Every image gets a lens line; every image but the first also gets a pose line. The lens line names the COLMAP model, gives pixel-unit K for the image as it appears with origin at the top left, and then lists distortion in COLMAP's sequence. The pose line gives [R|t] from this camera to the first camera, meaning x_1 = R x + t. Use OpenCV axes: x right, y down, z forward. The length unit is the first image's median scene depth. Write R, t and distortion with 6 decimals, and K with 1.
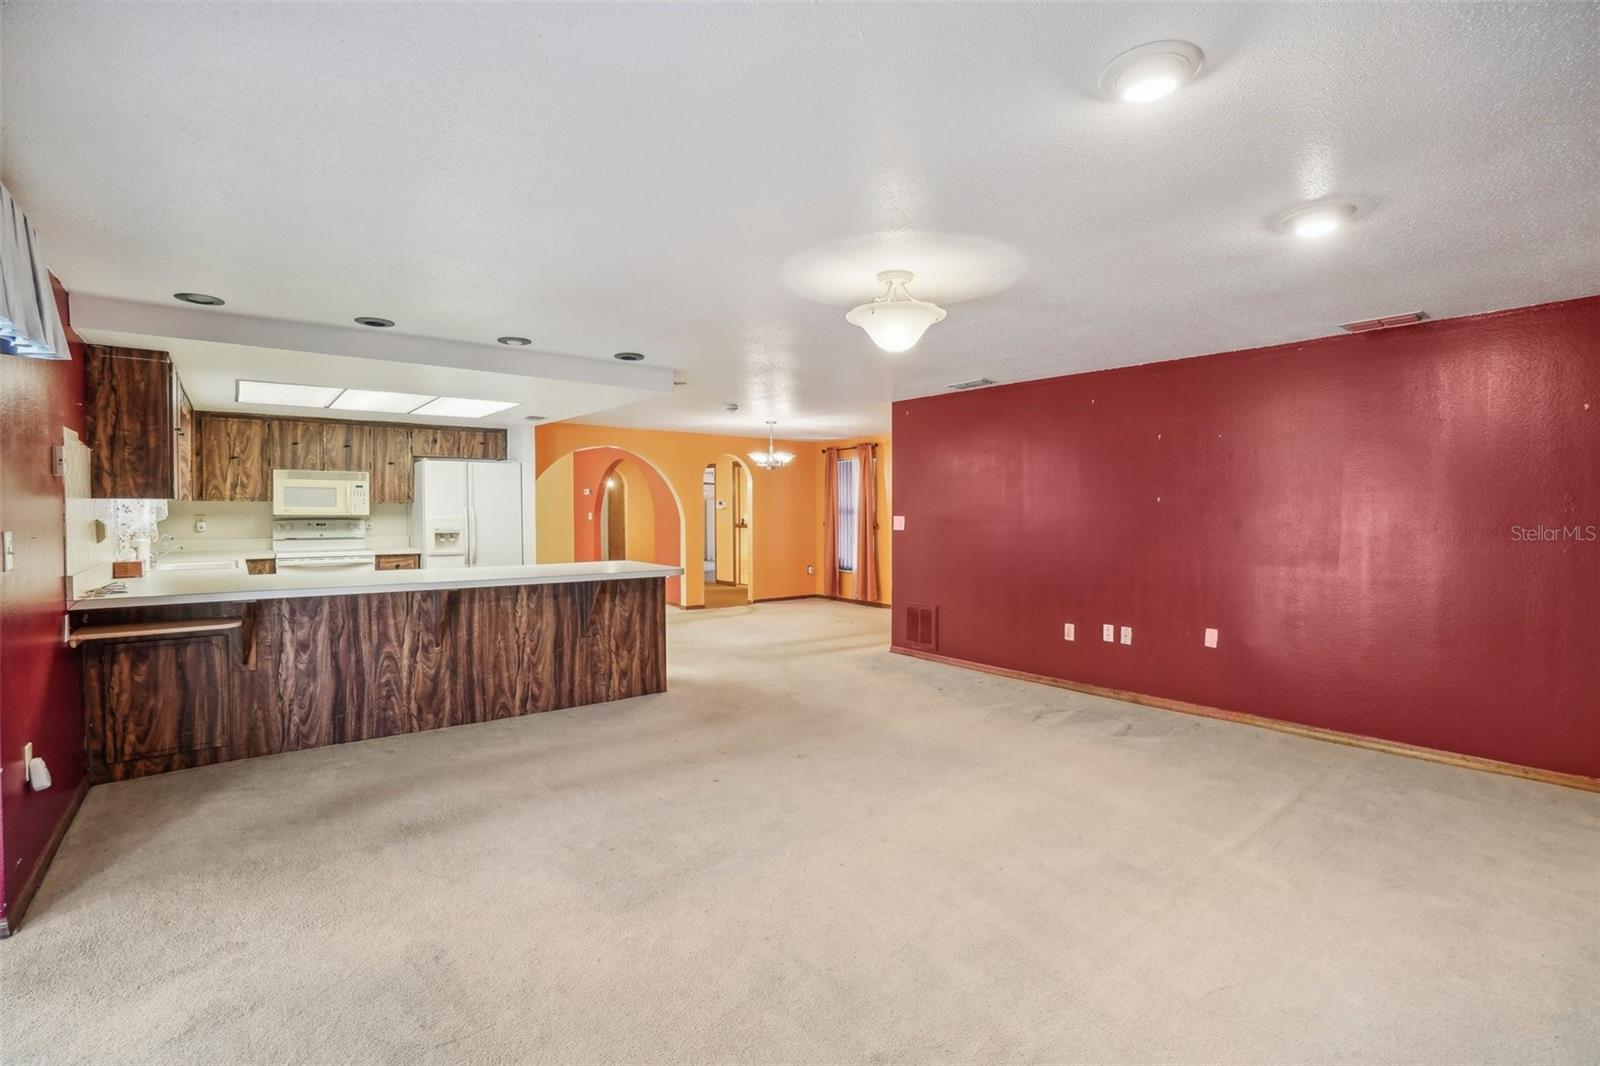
lens RADIAL K [[717.6, 0, 803.5], [0, 717.6, 525.6], [0, 0, 1]] dist [-0.048359, 0.015179]
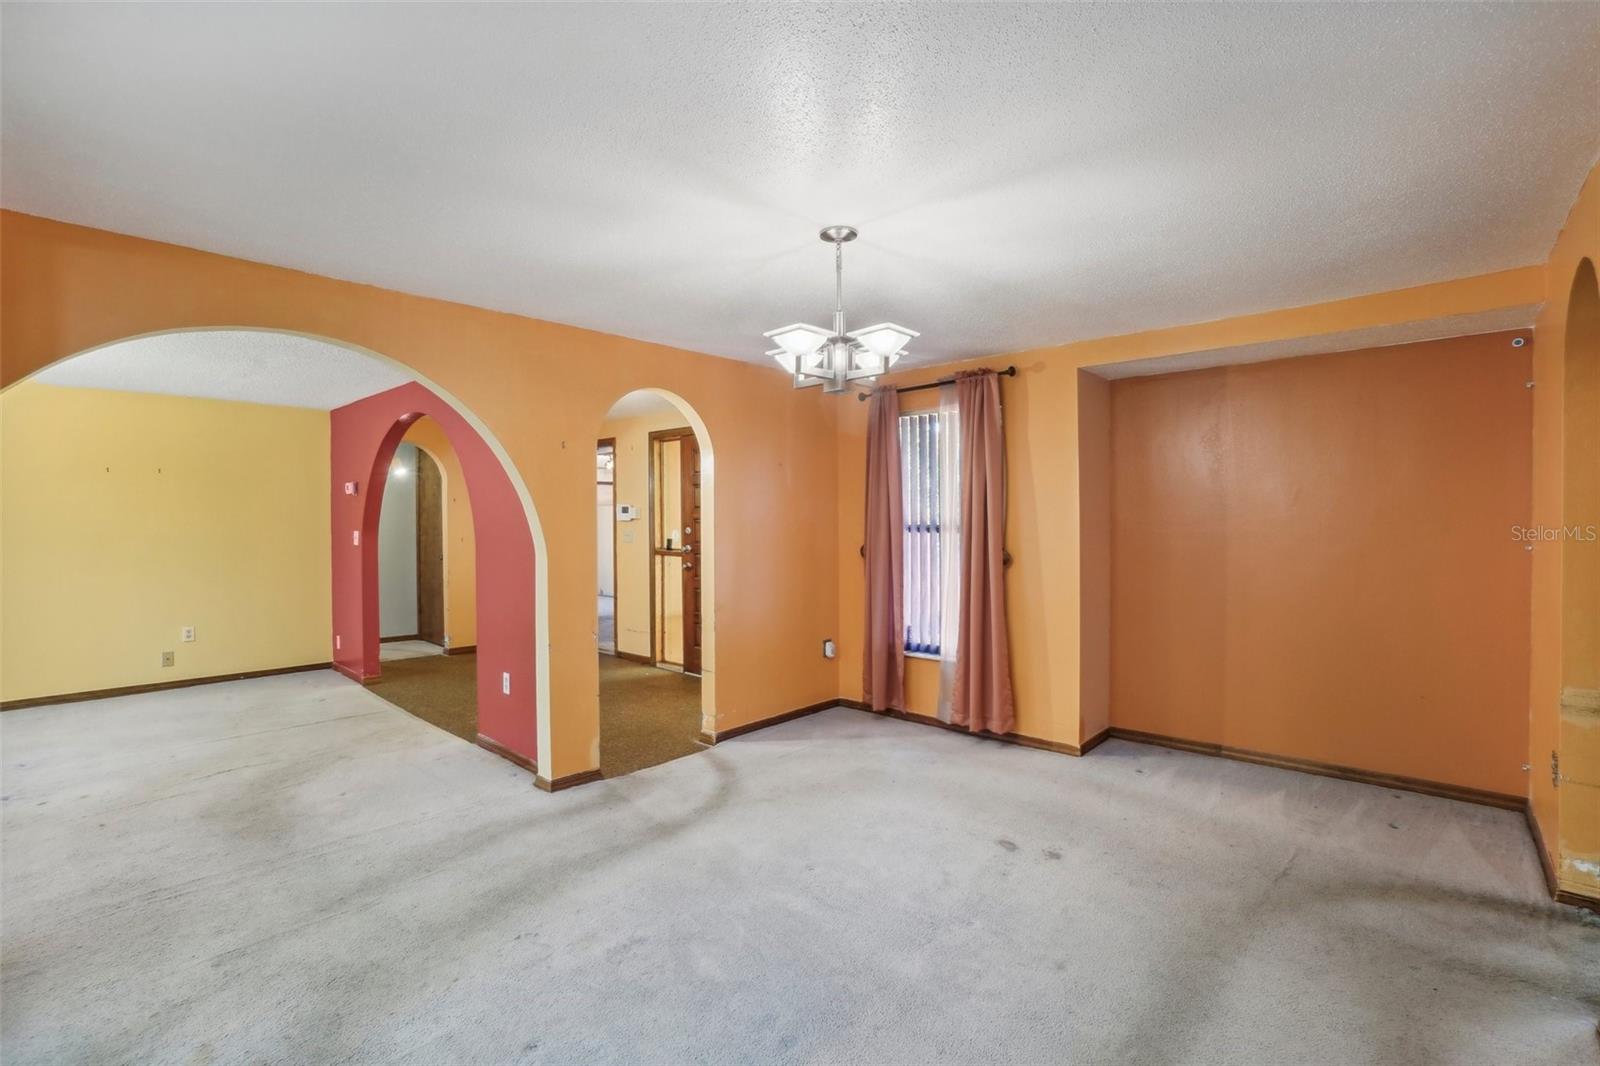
lens RADIAL K [[717.6, 0, 829.9], [0, 717.6, 529.0], [0, 0, 1]] dist [-0.048359, 0.015179]
pose [[0.982335, -0.006396, 0.187023, -0.079551], [0.008442, 0.999913, -0.010143, -0.012772], [-0.186942, 0.011543, 0.982303, 0.545399]]
